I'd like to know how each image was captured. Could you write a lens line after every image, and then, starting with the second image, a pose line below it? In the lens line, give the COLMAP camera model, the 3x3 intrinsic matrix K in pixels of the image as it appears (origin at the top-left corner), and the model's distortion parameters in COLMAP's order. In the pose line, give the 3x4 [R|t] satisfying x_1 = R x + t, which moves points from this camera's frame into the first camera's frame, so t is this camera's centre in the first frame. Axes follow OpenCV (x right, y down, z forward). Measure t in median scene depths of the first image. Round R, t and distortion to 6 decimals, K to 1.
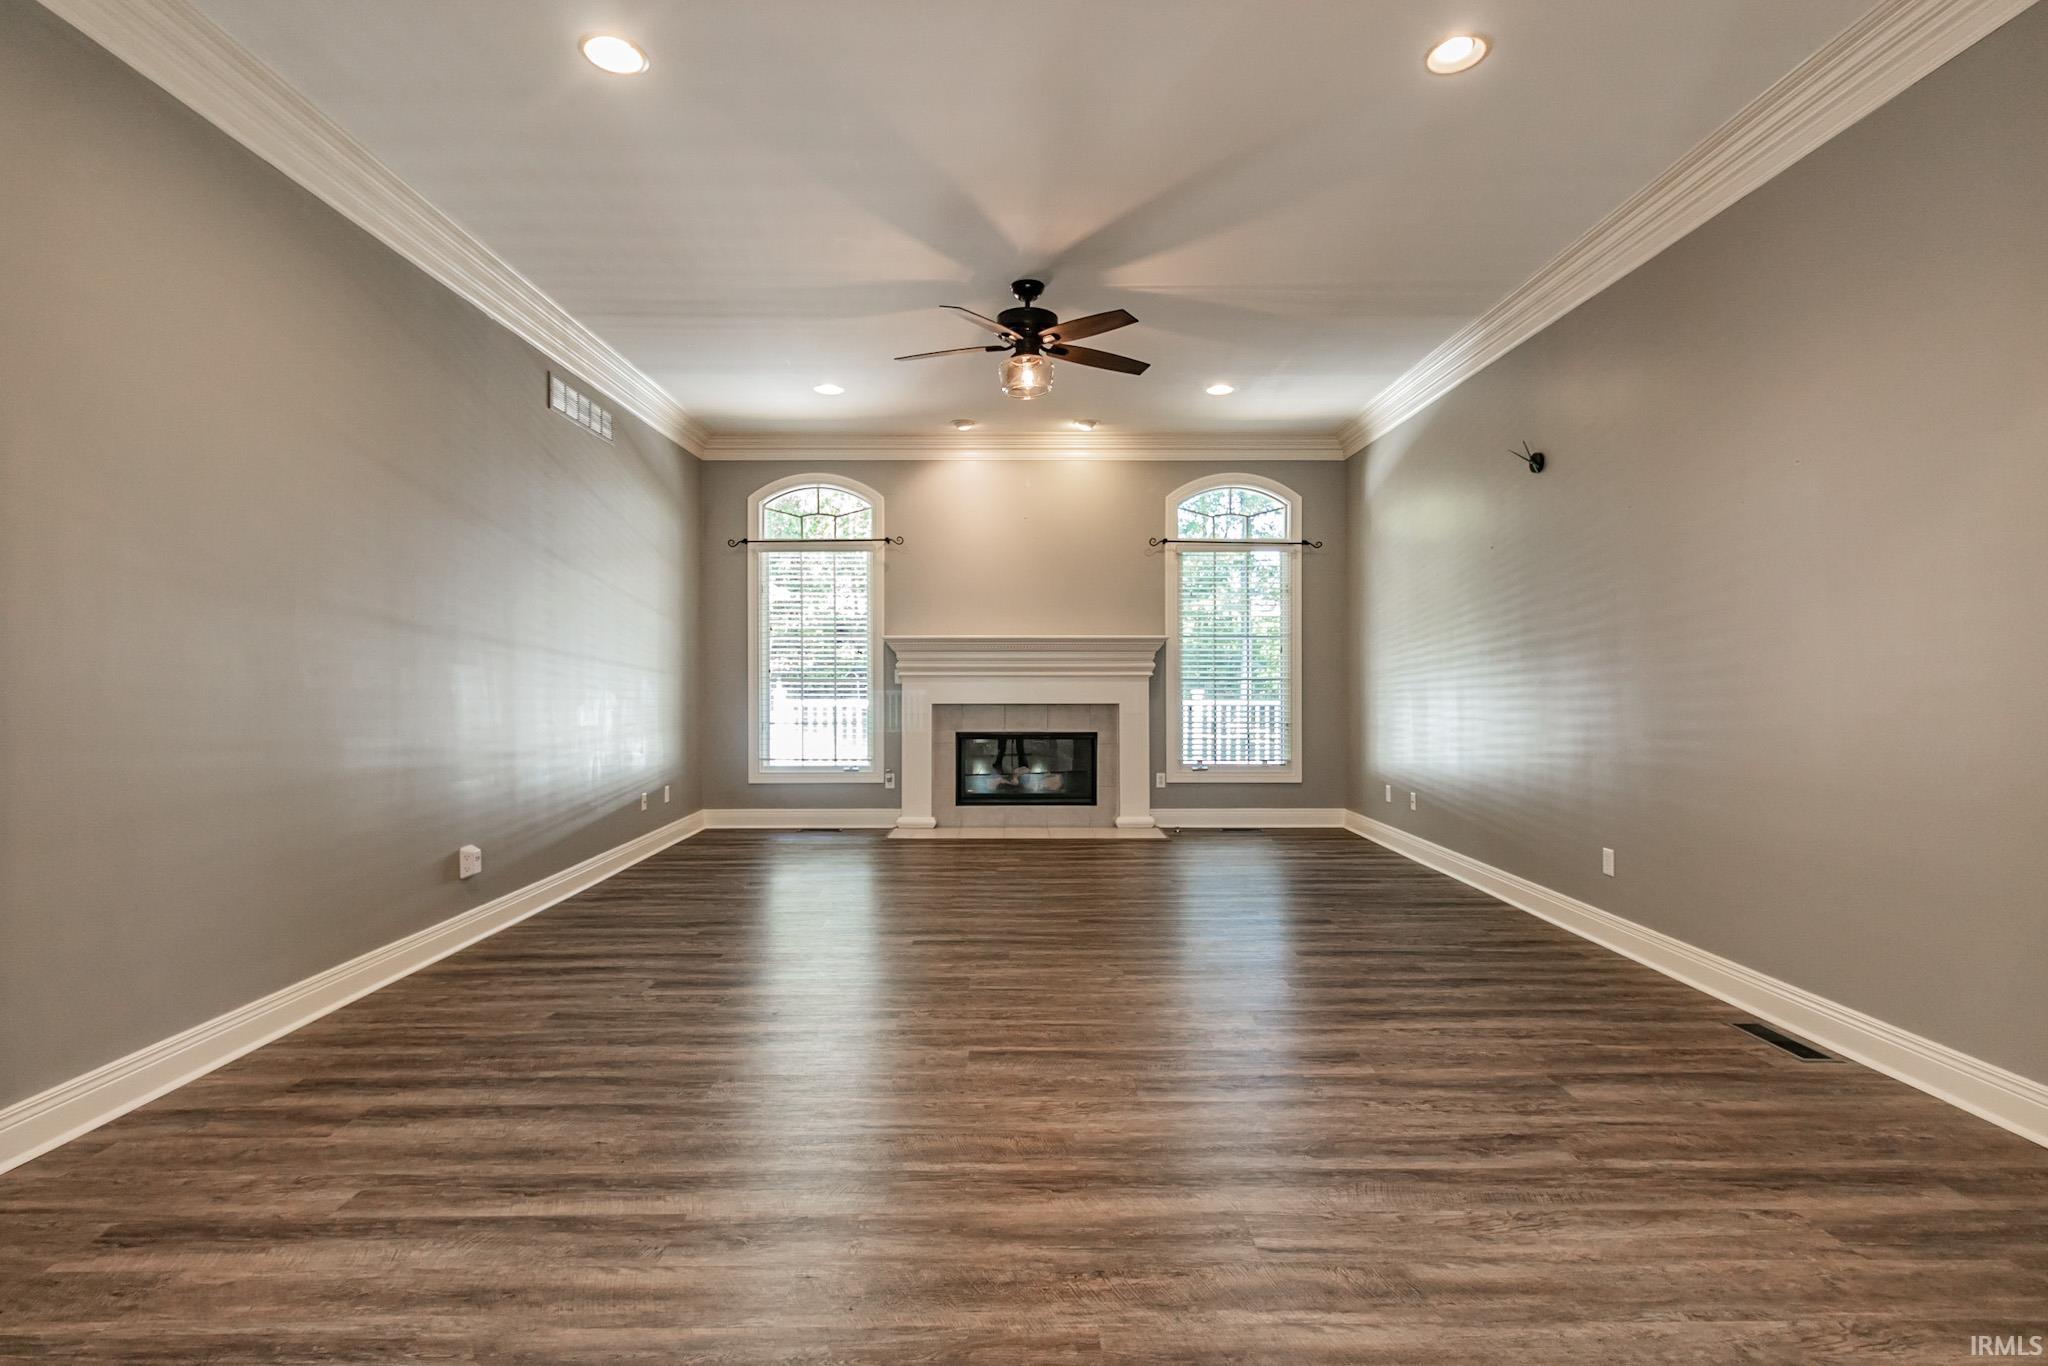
lens RADIAL K [[981.7, 0, 1024.0], [0, 981.7, 683.0], [0, 0, 1]] dist [-0.000645, -0.000161]
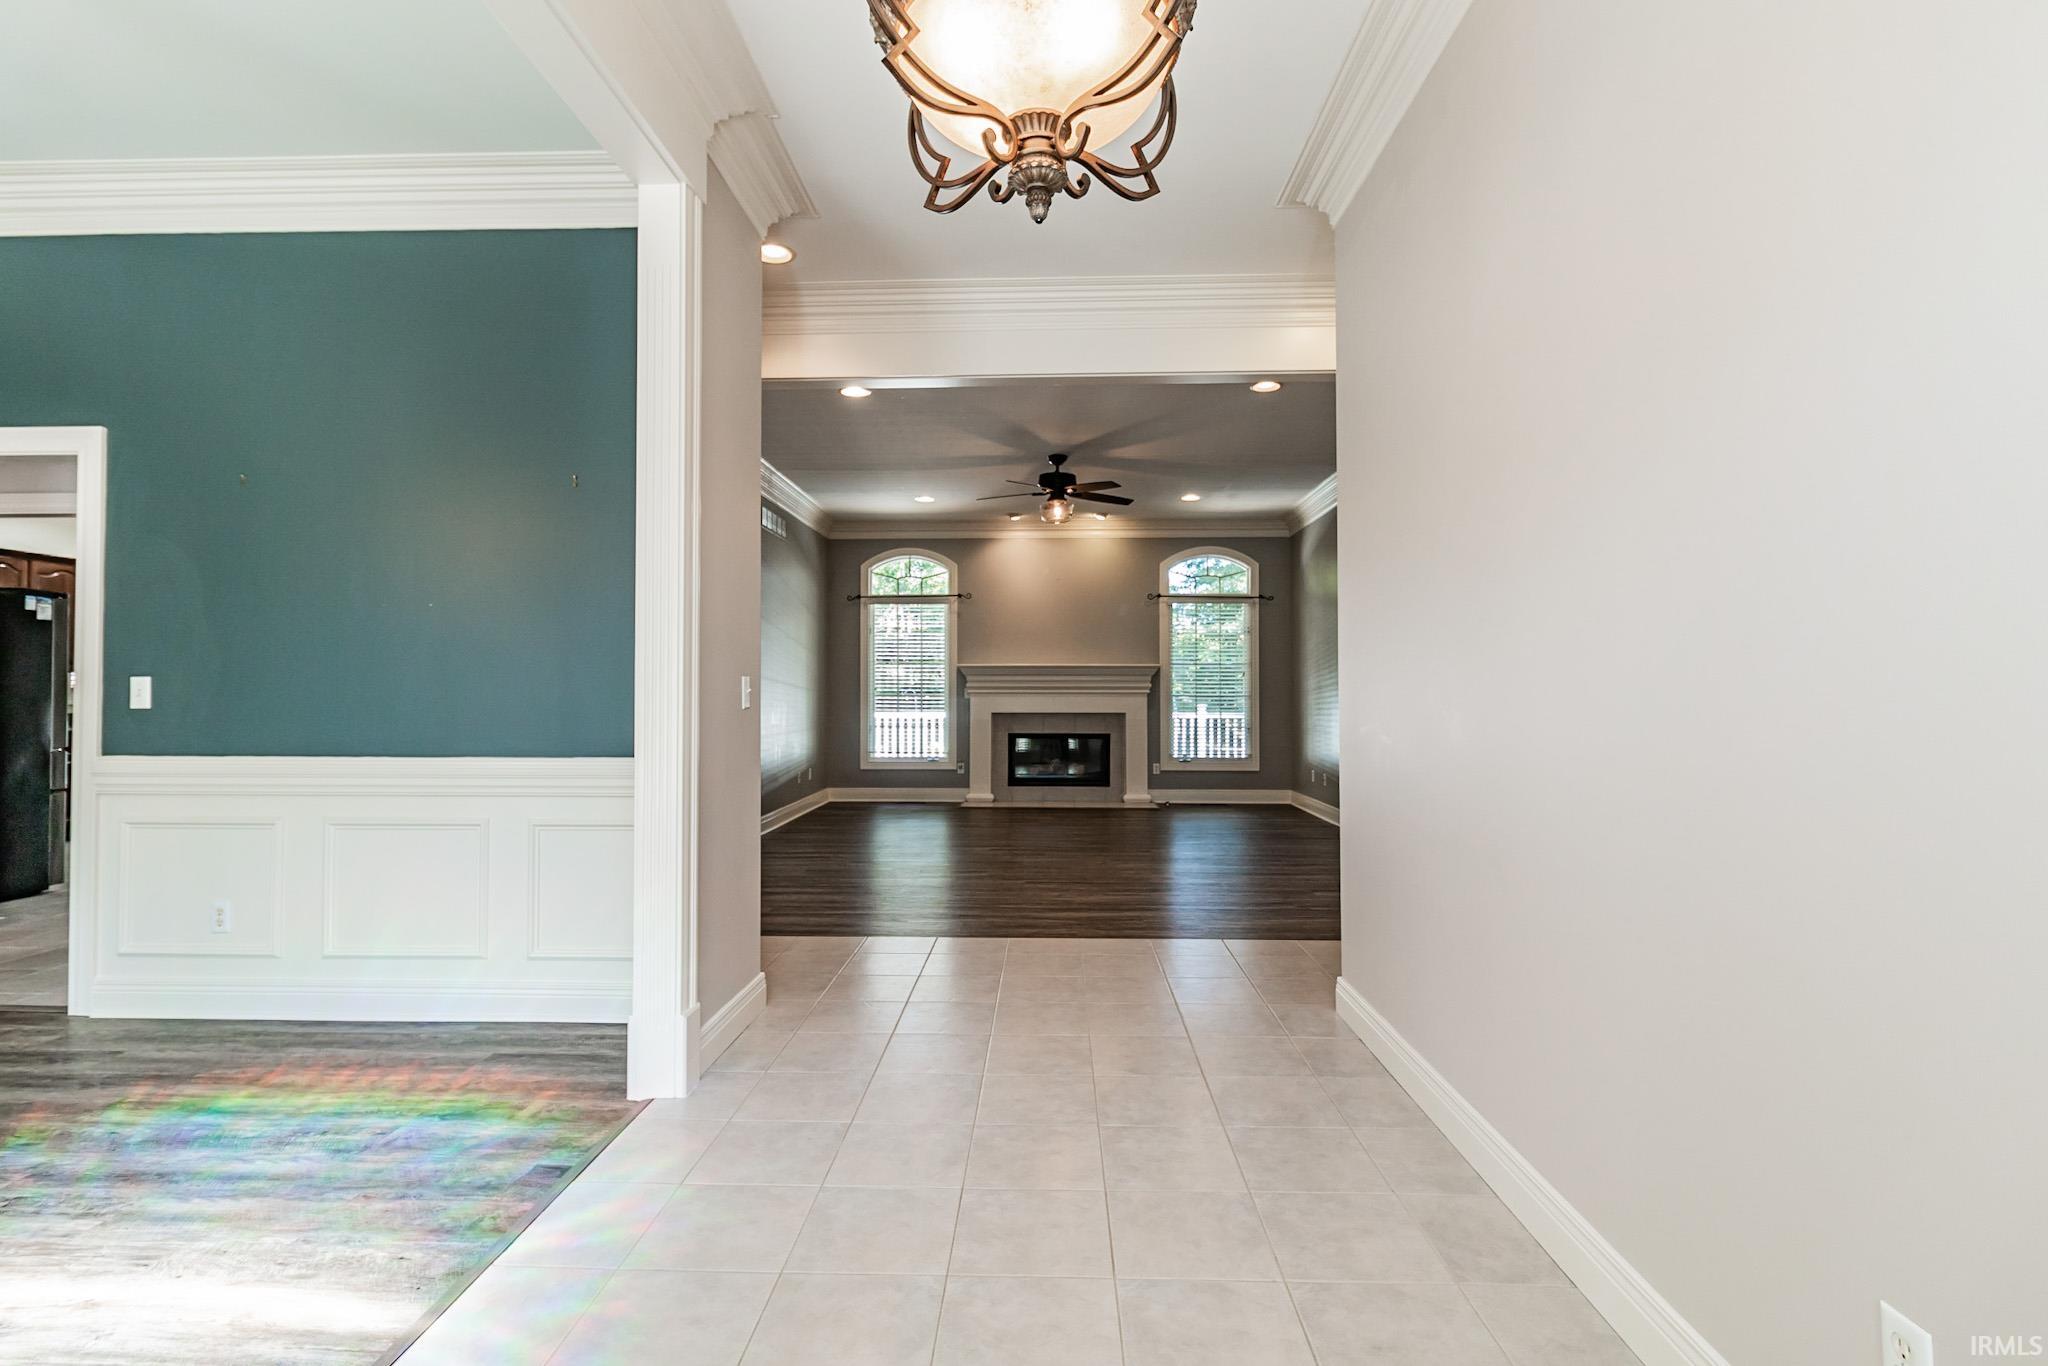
lens RADIAL K [[981.7, 0, 1024.0], [0, 981.7, 683.0], [0, 0, 1]] dist [-0.000645, -0.000161]
pose [[0.999192, 0.001069, -0.040180, 0.008657], [-0.001833, 0.999818, -0.018968, 0.005071], [0.040152, 0.019027, 0.999012, -0.396443]]
